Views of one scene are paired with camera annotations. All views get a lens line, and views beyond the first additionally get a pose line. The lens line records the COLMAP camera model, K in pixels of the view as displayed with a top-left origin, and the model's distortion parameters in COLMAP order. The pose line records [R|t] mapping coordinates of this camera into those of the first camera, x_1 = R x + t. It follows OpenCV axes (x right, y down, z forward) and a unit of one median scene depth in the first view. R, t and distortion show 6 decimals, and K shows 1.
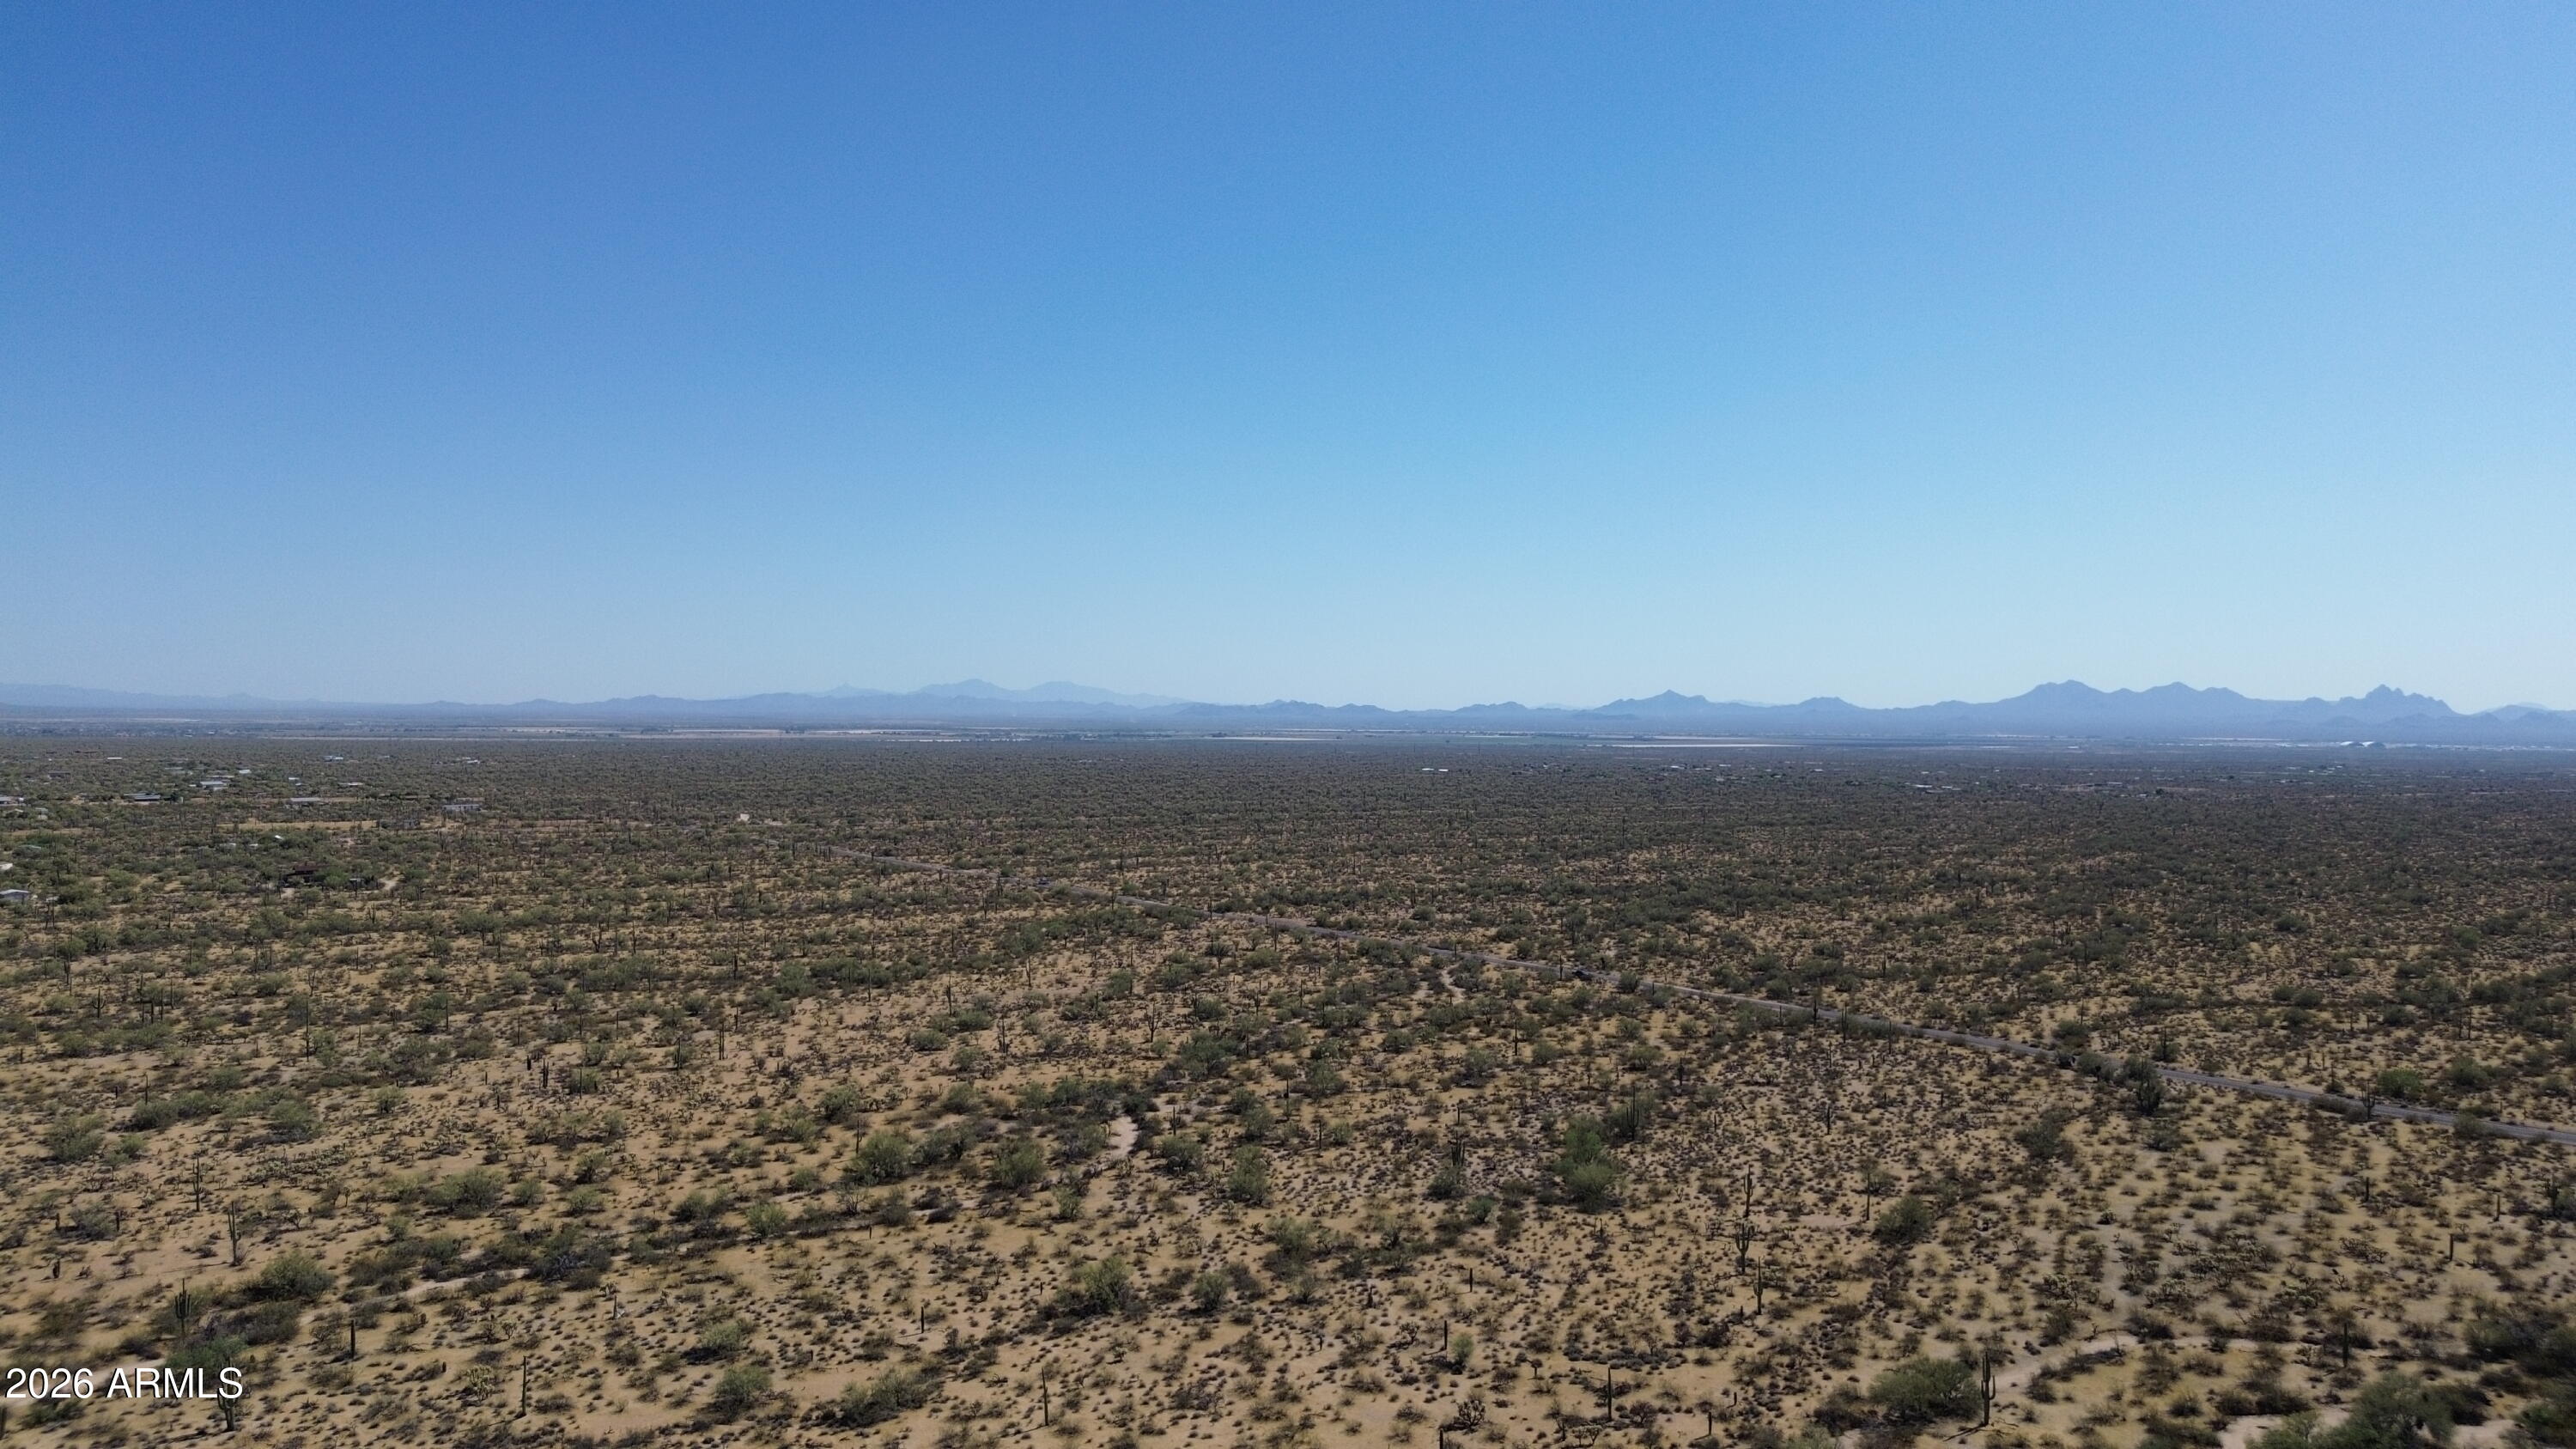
lens RADIAL K [[1830.6, 0, 1302.9], [0, 1830.6, 706.0], [0, 0, 1]] dist [0.074068, -0.075296]
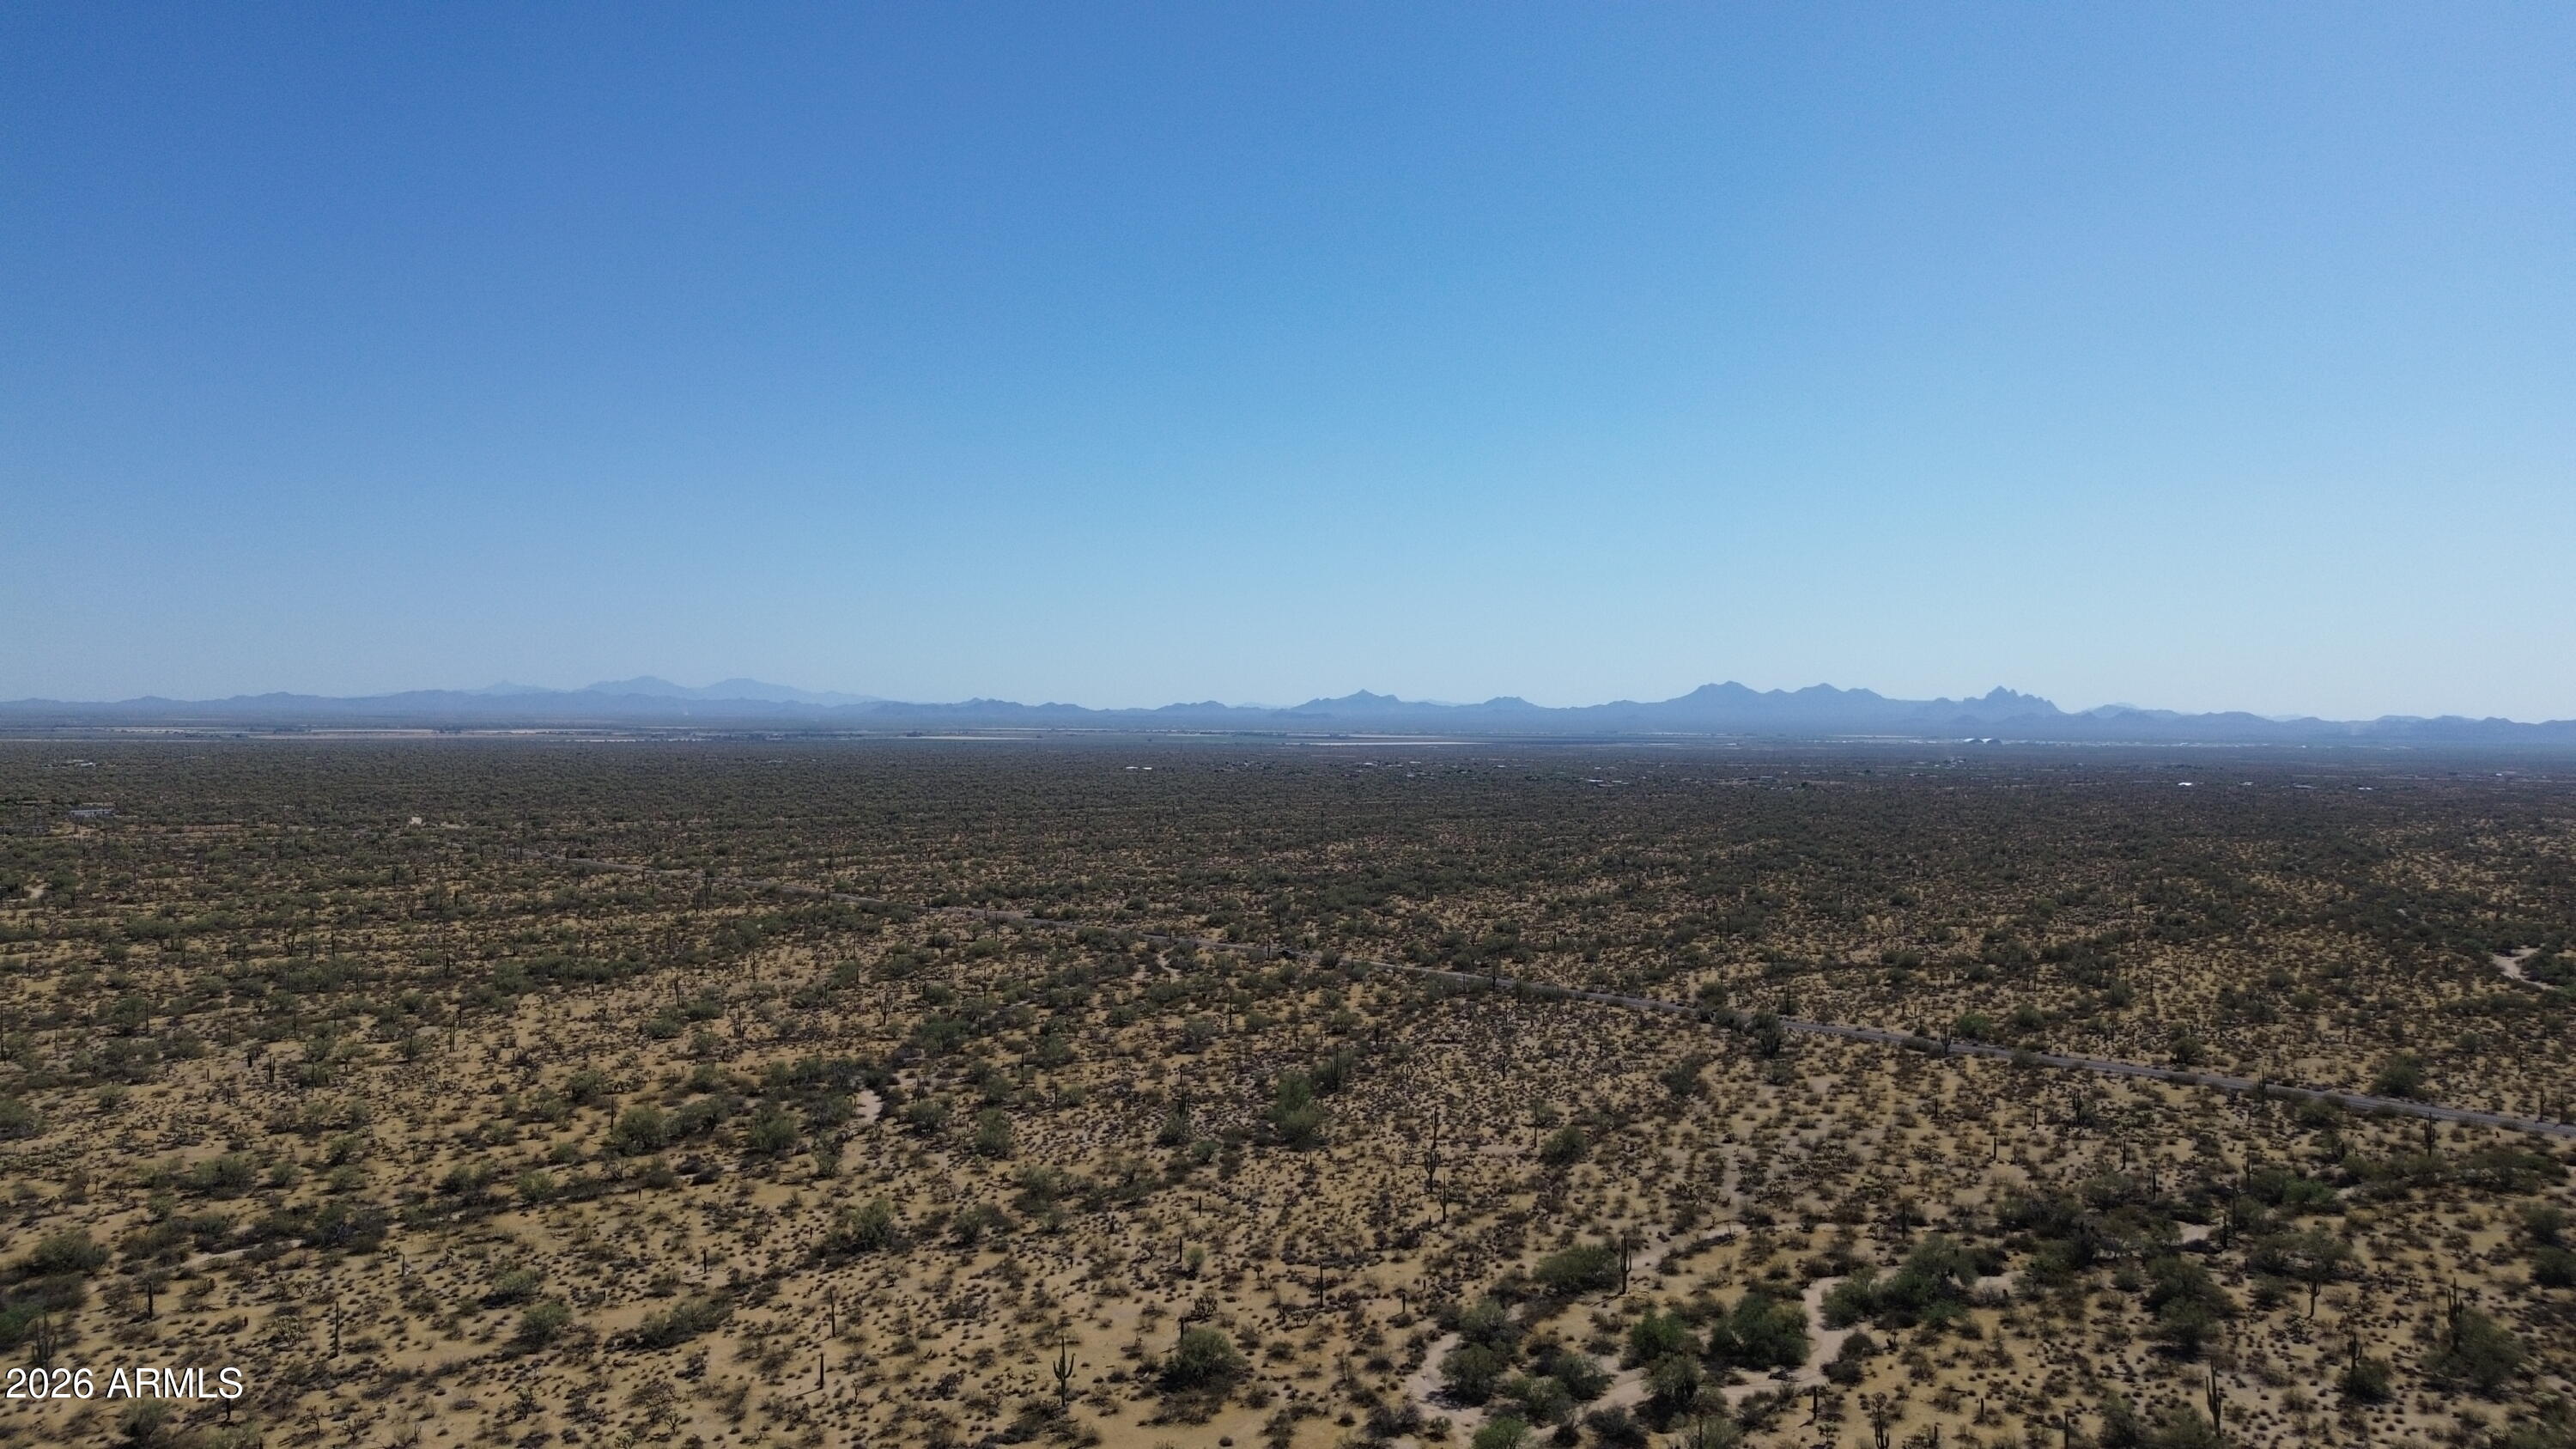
lens RADIAL K [[1830.6, 0, 1281.6], [0, 1830.6, 739.5], [0, 0, 1]] dist [0.074068, -0.075296]
pose [[0.988341, -0.001981, 0.152244, -0.026396], [-0.000813, 0.999832, 0.018287, 0.000399], [-0.152255, -0.018198, 0.988174, -0.108060]]
